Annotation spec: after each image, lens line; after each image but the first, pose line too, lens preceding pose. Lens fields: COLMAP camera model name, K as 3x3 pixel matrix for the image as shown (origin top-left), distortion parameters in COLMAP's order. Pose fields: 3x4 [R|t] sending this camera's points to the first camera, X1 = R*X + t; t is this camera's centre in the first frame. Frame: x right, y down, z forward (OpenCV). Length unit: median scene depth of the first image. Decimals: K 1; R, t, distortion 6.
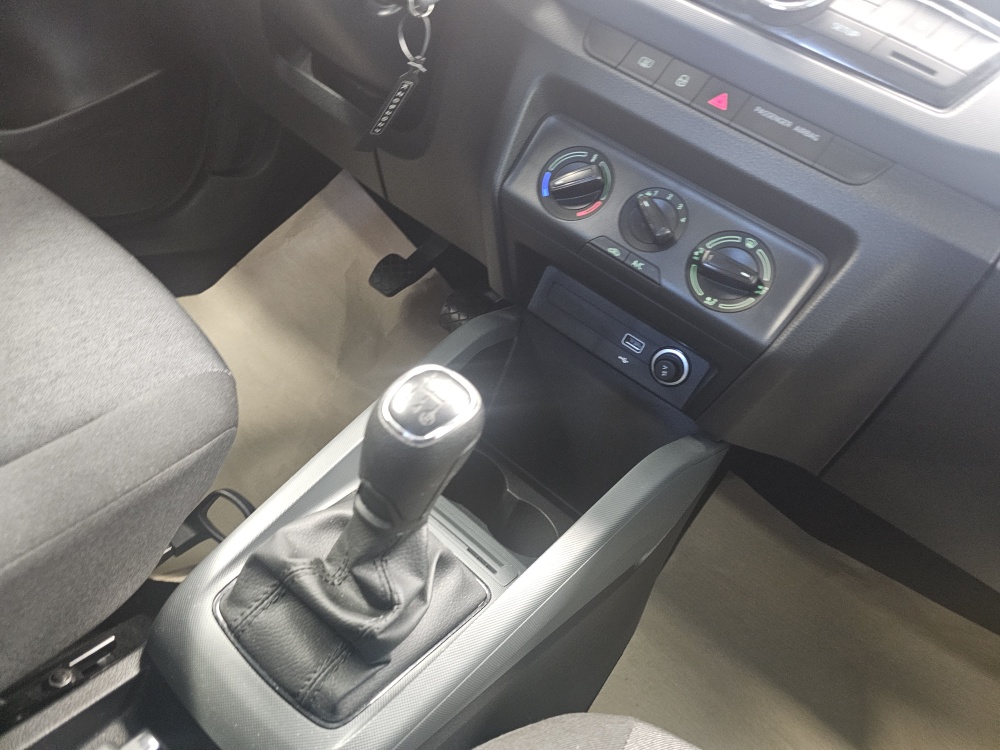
lens RADIAL K [[668.3, 0, 525.3], [0, 668.3, 368.0], [0, 0, 1]] dist [0.054135, -0.073558]
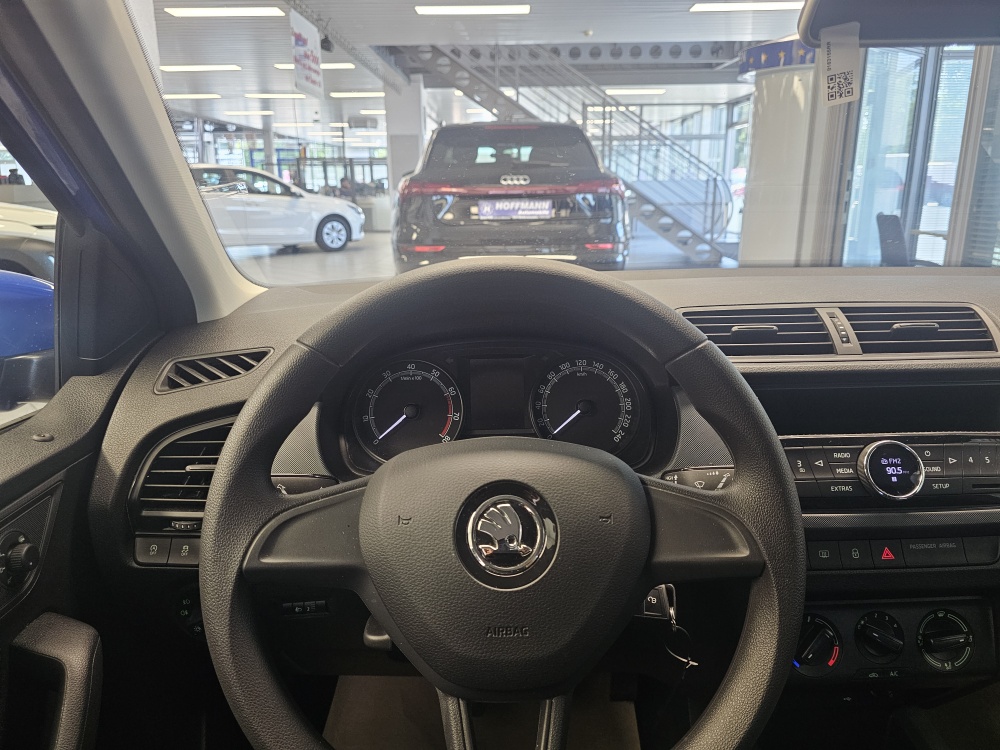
lens RADIAL K [[680.5, 0, 501.3], [0, 680.5, 353.9], [0, 0, 1]] dist [0.054029, -0.066433]
pose [[0.762517, -0.515761, 0.390588, -0.639220], [0.564089, 0.825641, -0.010995, -1.111848], [-0.316814, 0.228710, 0.920500, -0.167026]]
